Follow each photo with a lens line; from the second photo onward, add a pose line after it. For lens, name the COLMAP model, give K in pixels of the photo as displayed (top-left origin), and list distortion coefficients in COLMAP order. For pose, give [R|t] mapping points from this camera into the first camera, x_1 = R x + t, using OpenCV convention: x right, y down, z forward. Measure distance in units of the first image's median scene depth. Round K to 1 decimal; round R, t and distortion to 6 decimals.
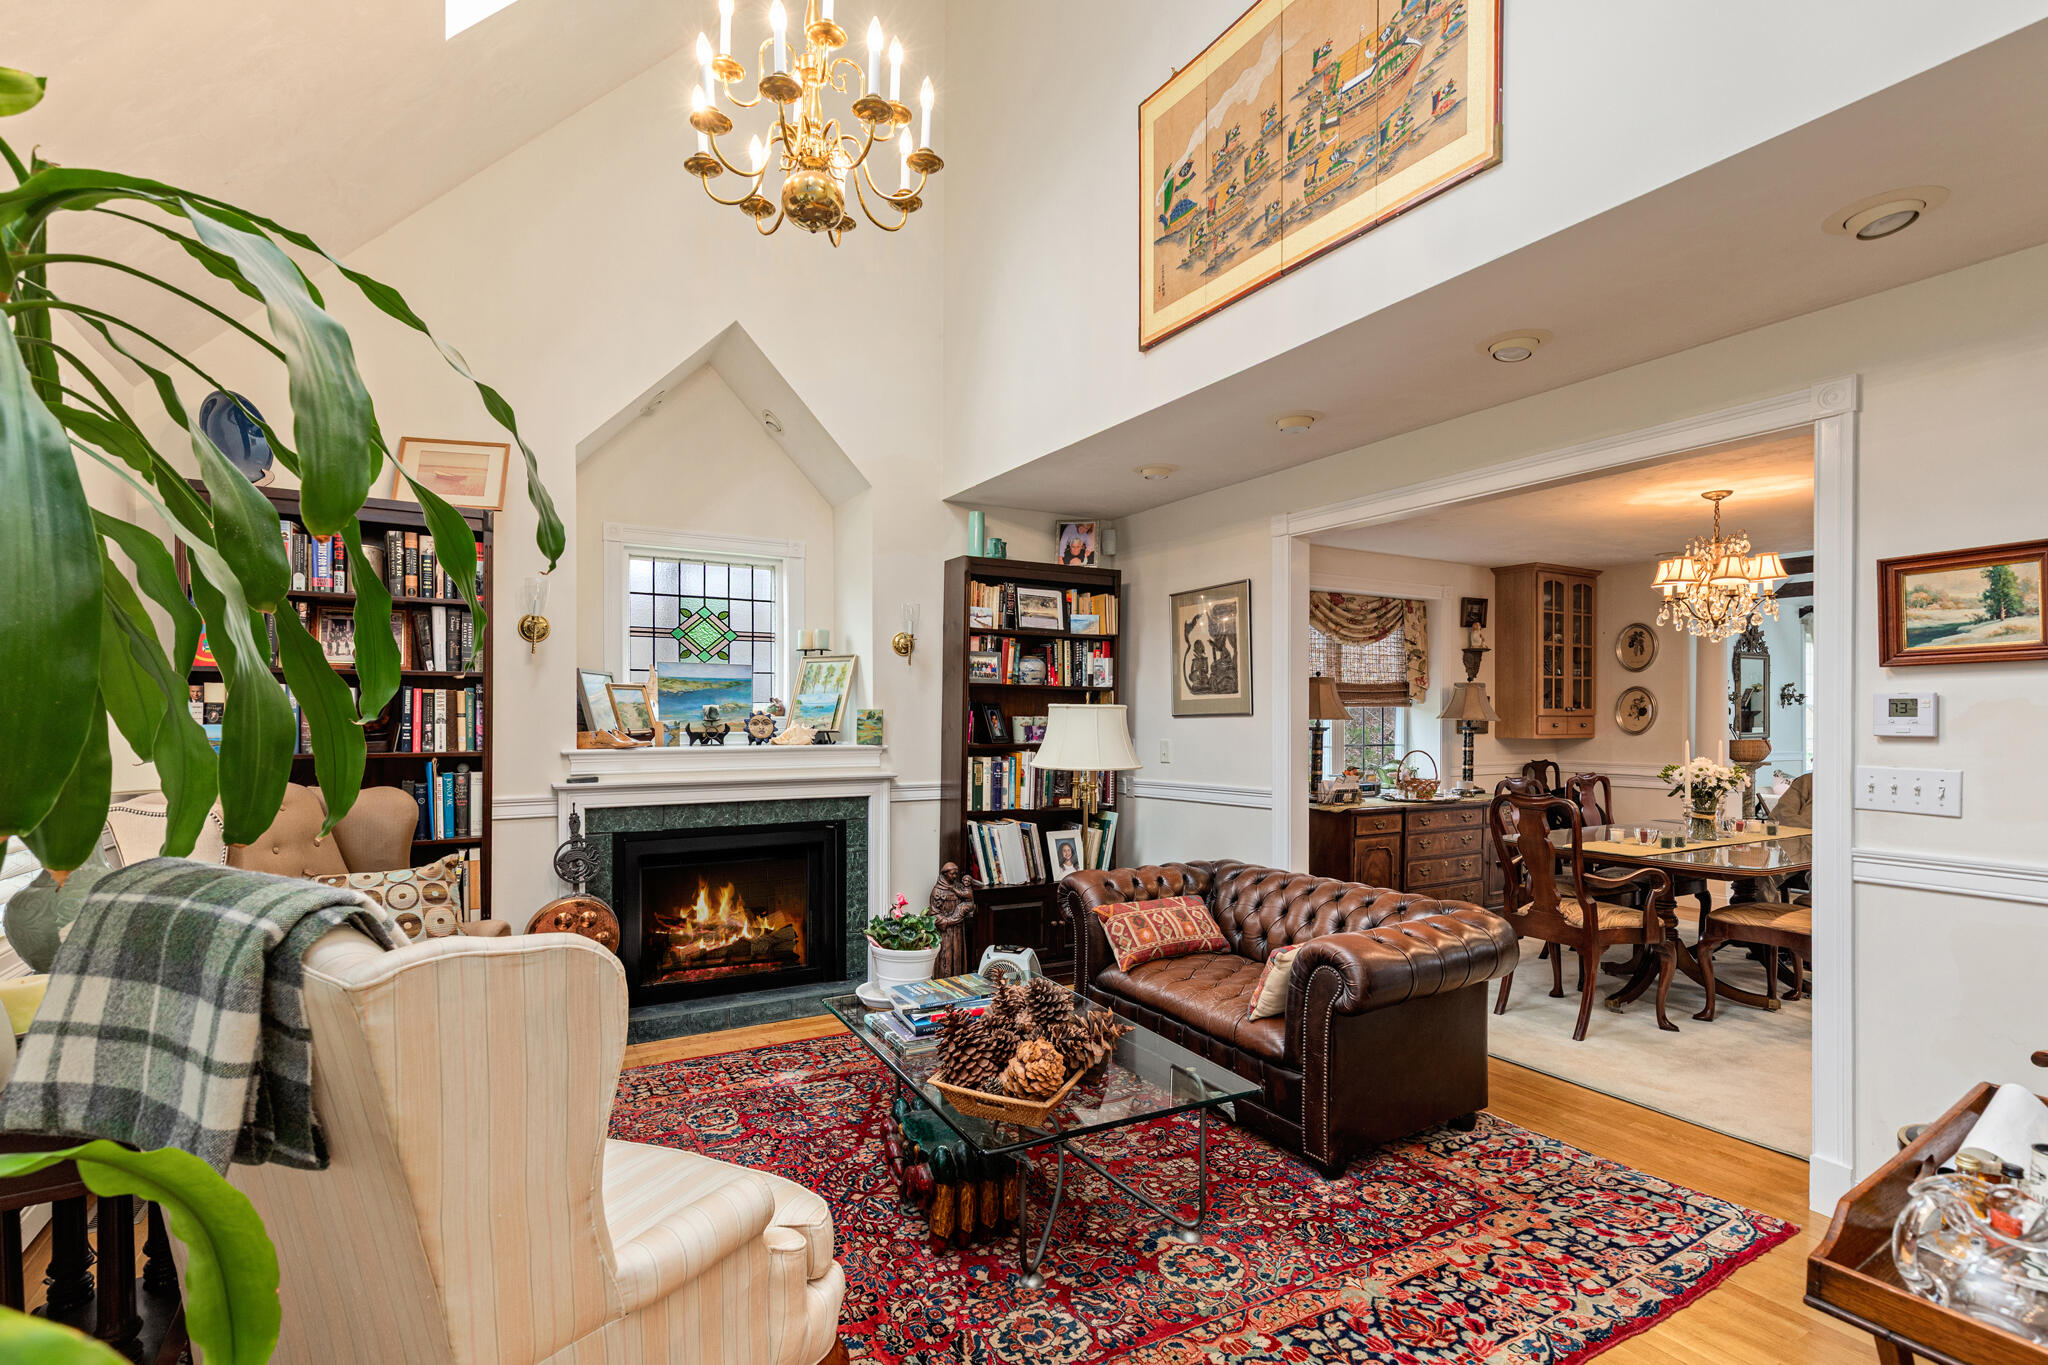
lens RADIAL K [[926.6, 0, 1053.2], [0, 926.6, 708.2], [0, 0, 1]] dist [0.007055, -0.002015]
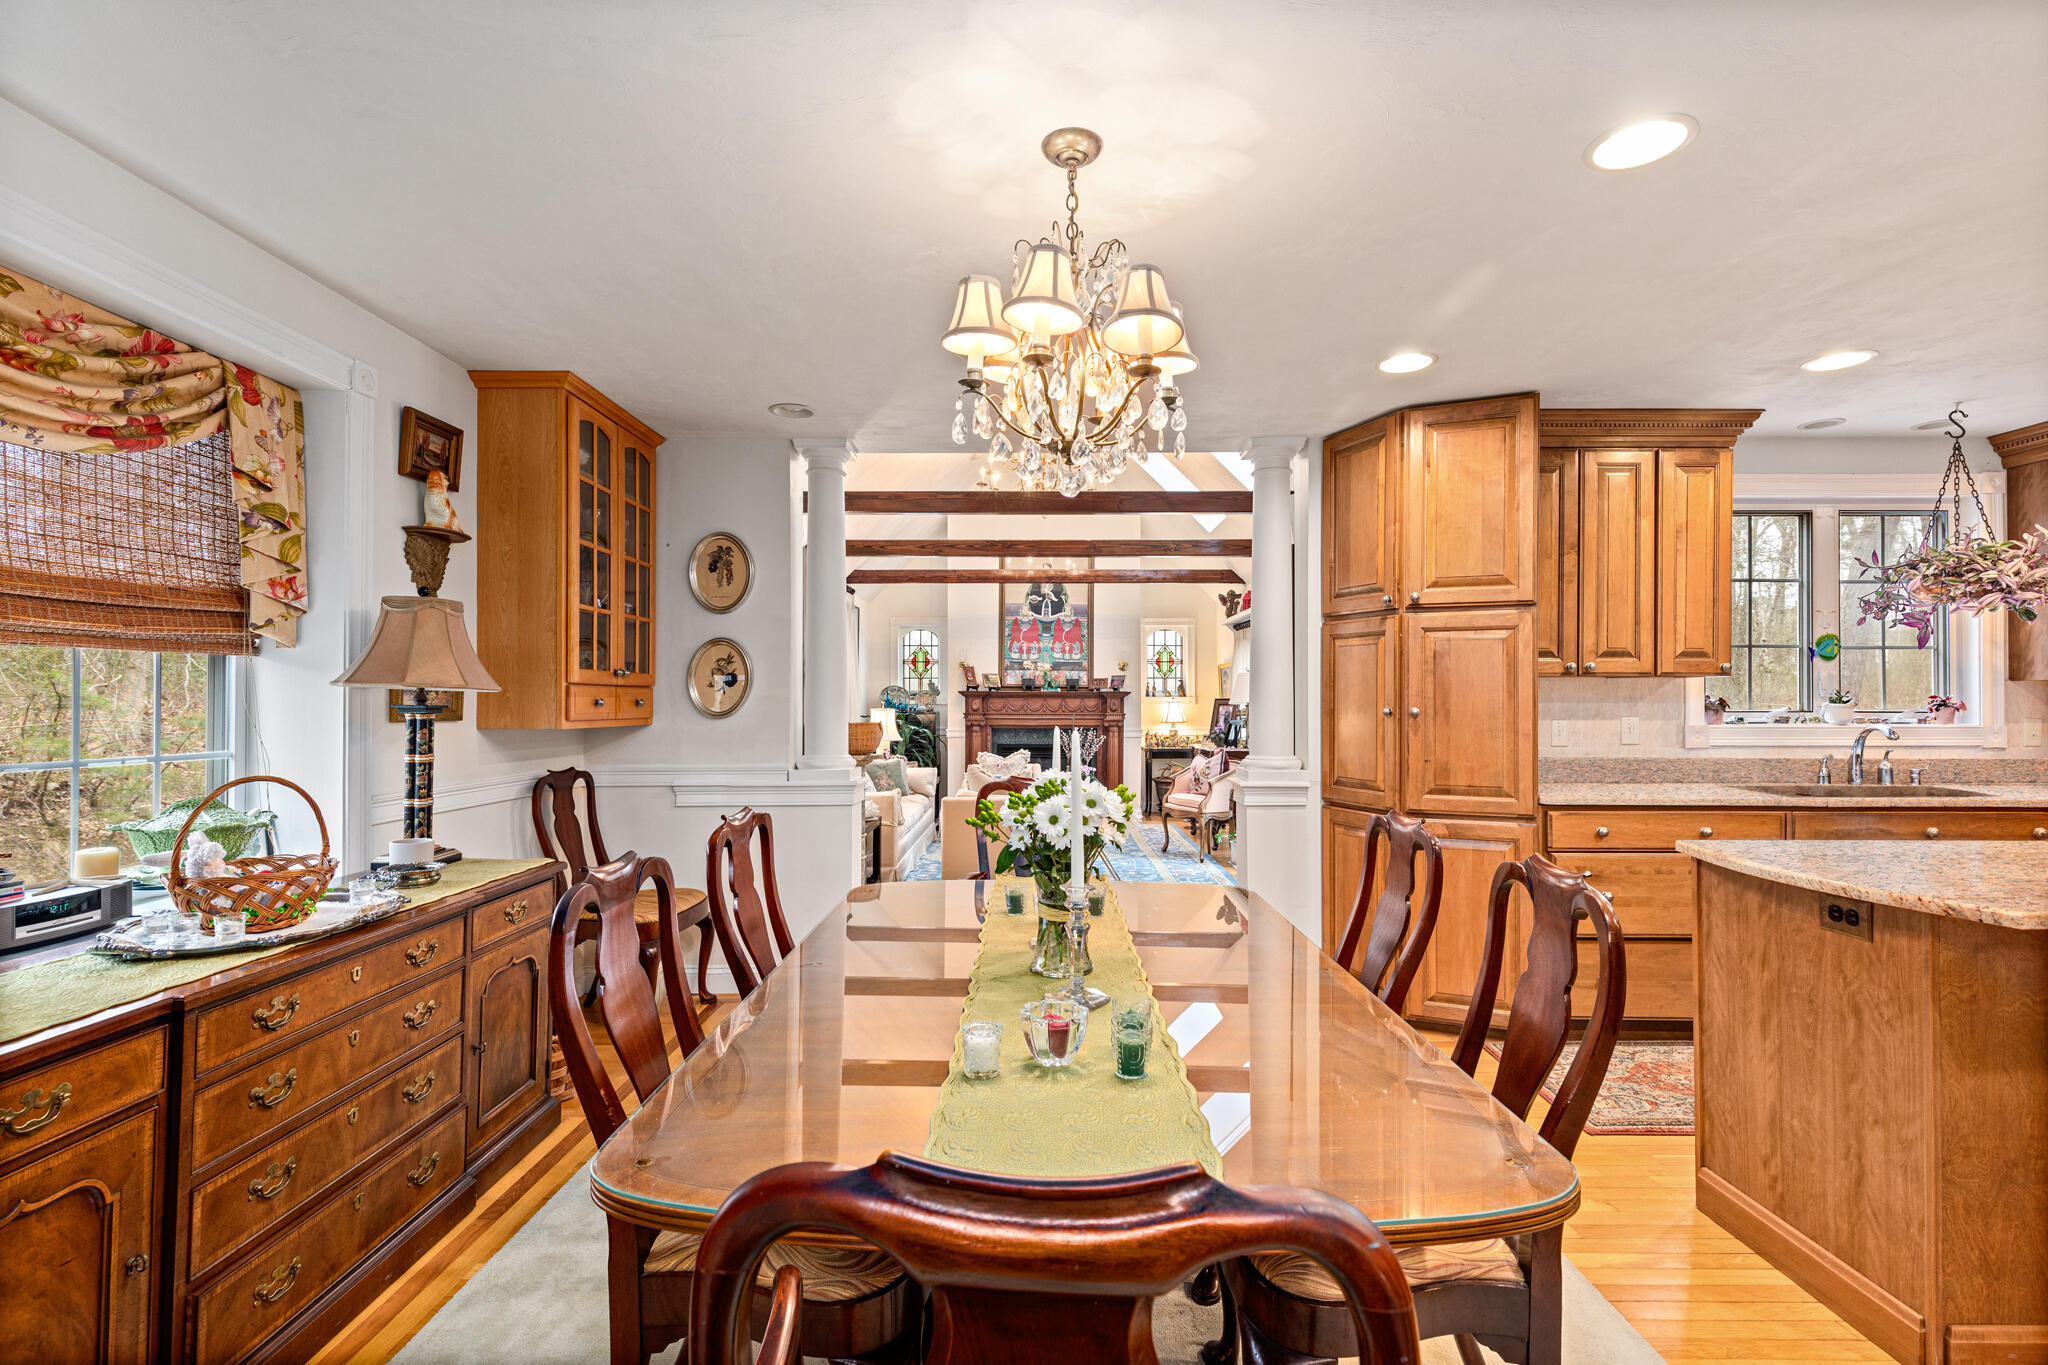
lens RADIAL K [[926.6, 0, 1022.2], [0, 926.6, 694.1], [0, 0, 1]] dist [0.007055, -0.002015]
pose [[0.528143, 0.004758, 0.849142, 0.226308], [0.000116, 0.999984, -0.005676, 0.016884], [-0.849156, 0.003096, 0.528134, 0.527075]]
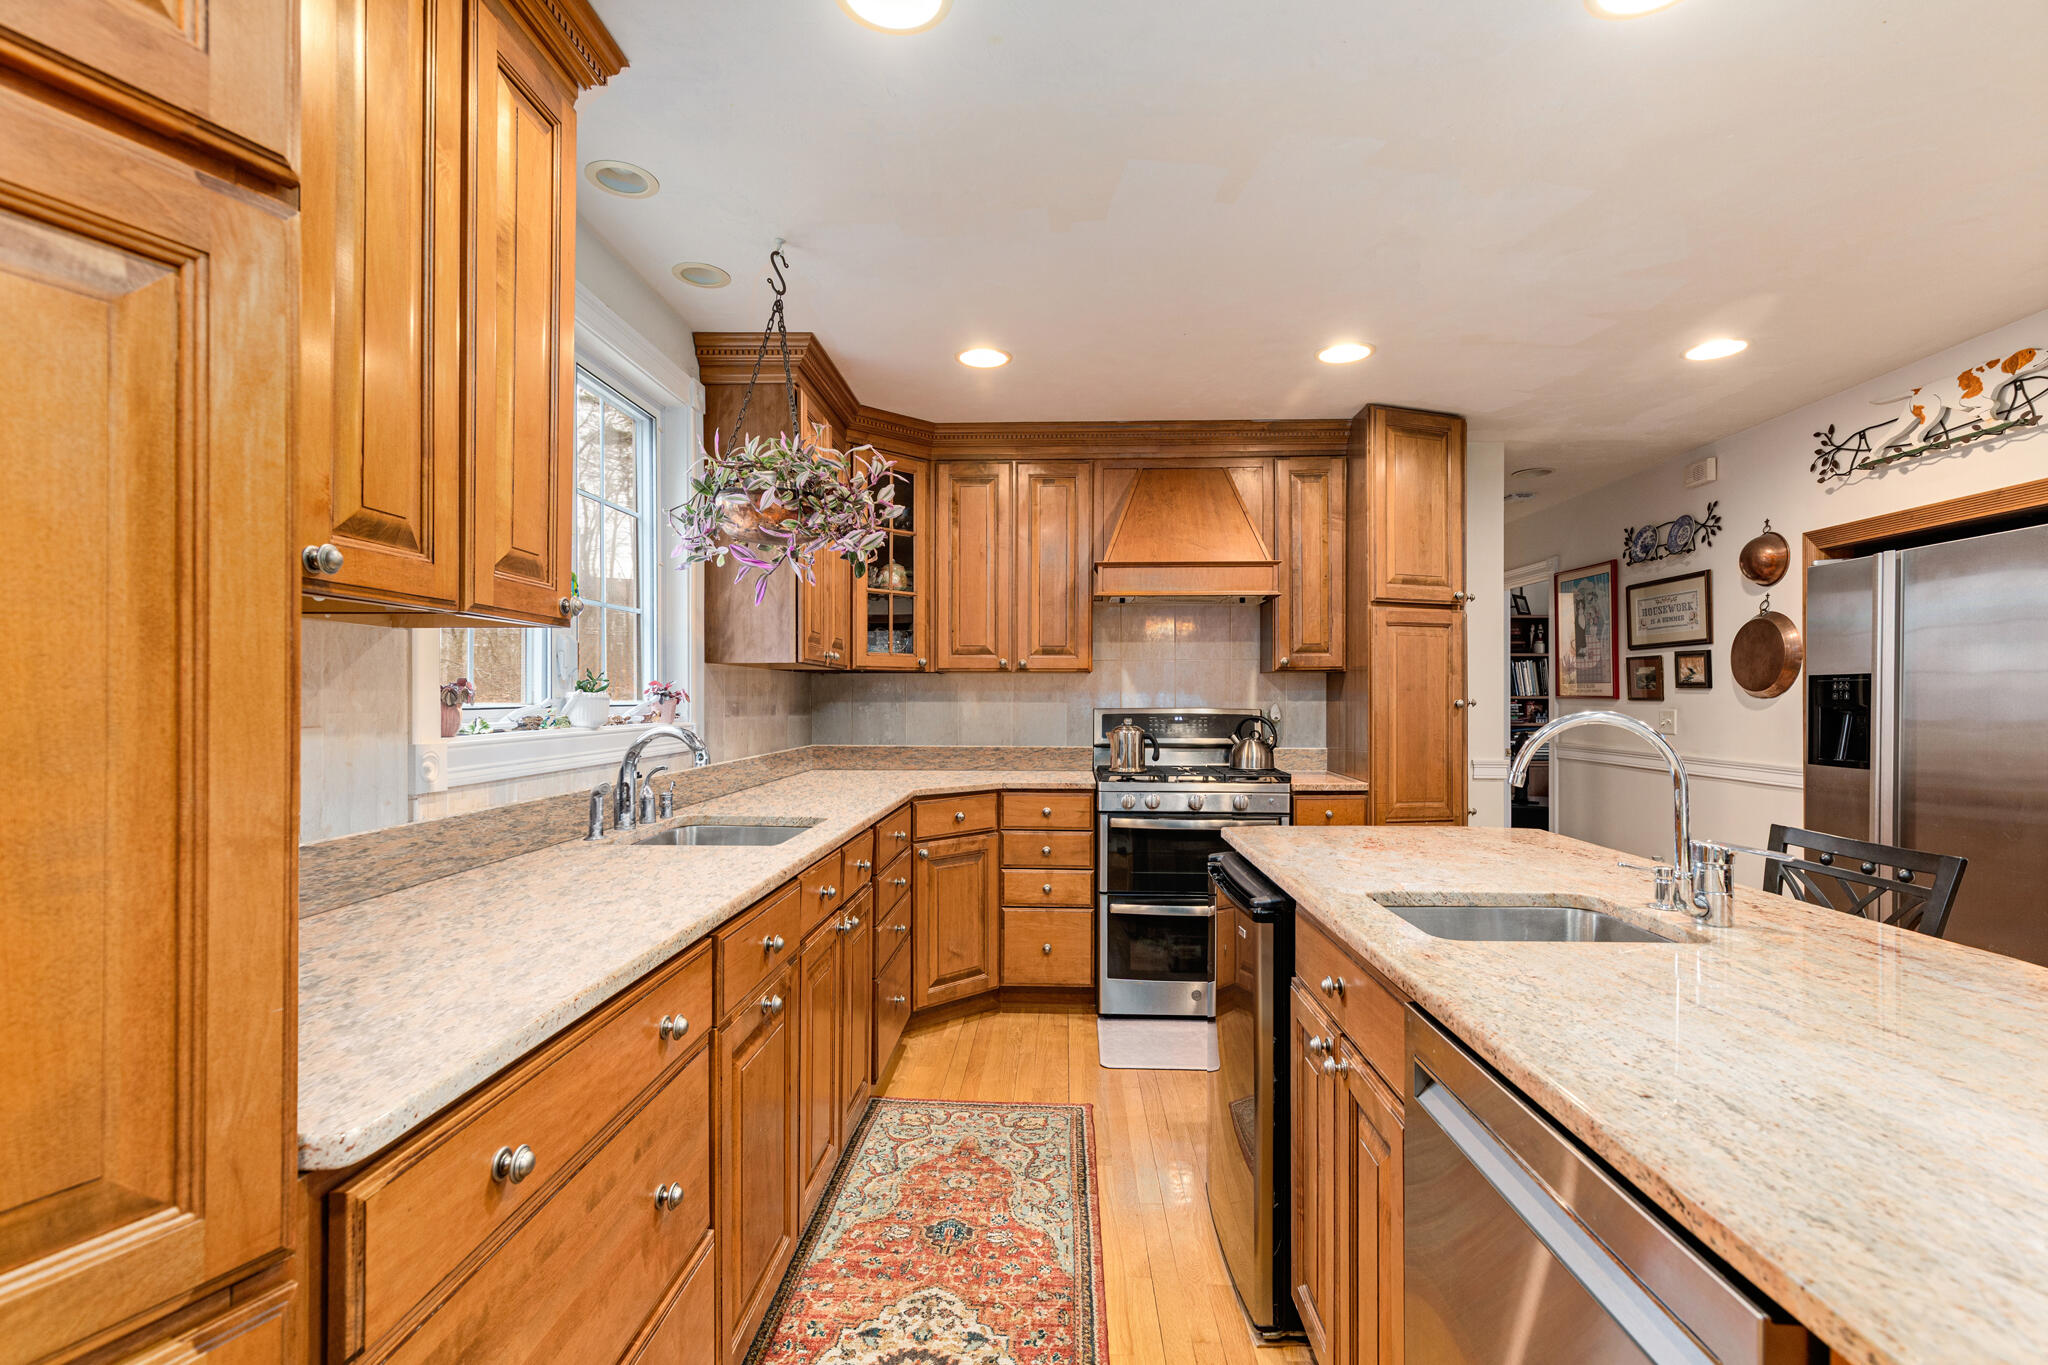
lens RADIAL K [[926.6, 0, 1037.3], [0, 926.6, 693.7], [0, 0, 1]] dist [0.007055, -0.002015]
pose [[-0.842289, -0.001052, 0.539025, 0.675104], [-0.002148, 0.999997, -0.001404, 0.020366], [-0.539022, -0.002340, -0.842288, 0.597688]]
